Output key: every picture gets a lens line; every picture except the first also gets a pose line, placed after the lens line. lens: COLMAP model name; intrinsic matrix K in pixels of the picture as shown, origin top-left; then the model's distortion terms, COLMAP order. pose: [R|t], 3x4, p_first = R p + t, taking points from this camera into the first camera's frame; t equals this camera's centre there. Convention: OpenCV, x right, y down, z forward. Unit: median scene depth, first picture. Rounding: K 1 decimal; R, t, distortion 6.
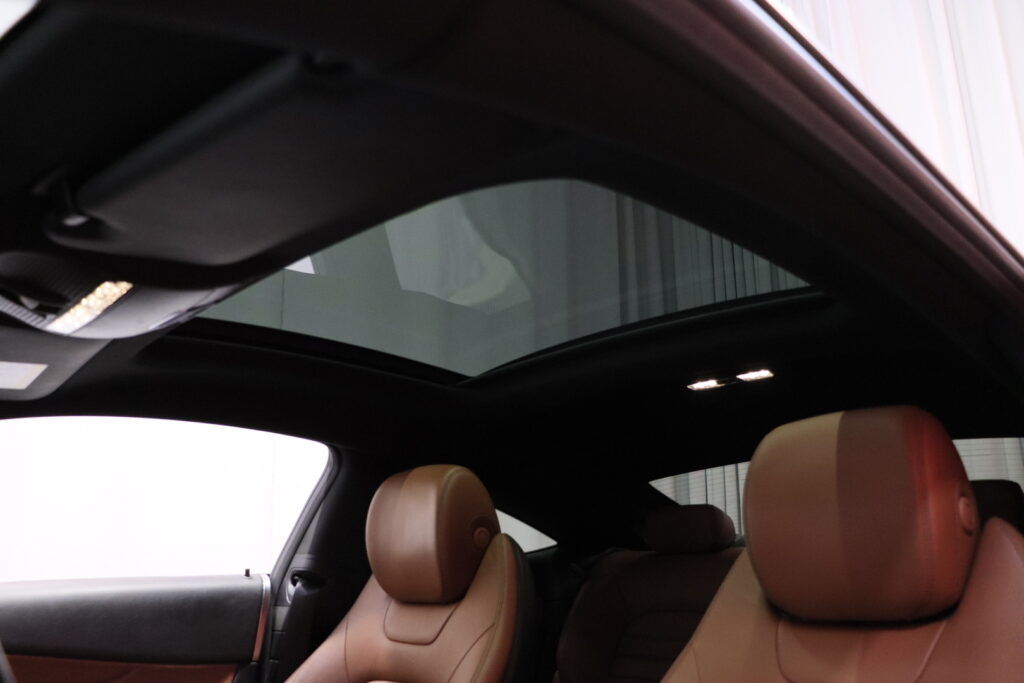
lens RADIAL K [[842.7, 0, 514.3], [0, 842.7, 349.2], [0, 0, 1]] dist [-0.169121, 0.113246]
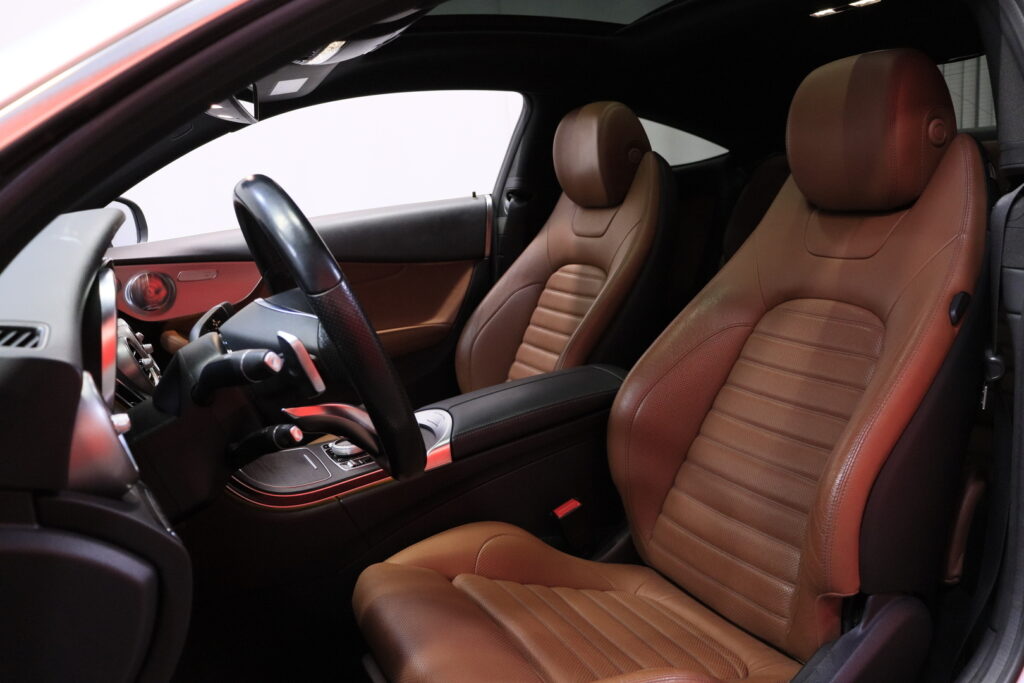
lens RADIAL K [[842.7, 0, 508.8], [0, 842.7, 339.9], [0, 0, 1]] dist [-0.169121, 0.113246]
pose [[0.946098, -0.005479, -0.323836, 0.182353], [0.147013, 0.898186, 0.414306, -0.080162], [0.288594, -0.439581, 0.850577, -0.277289]]
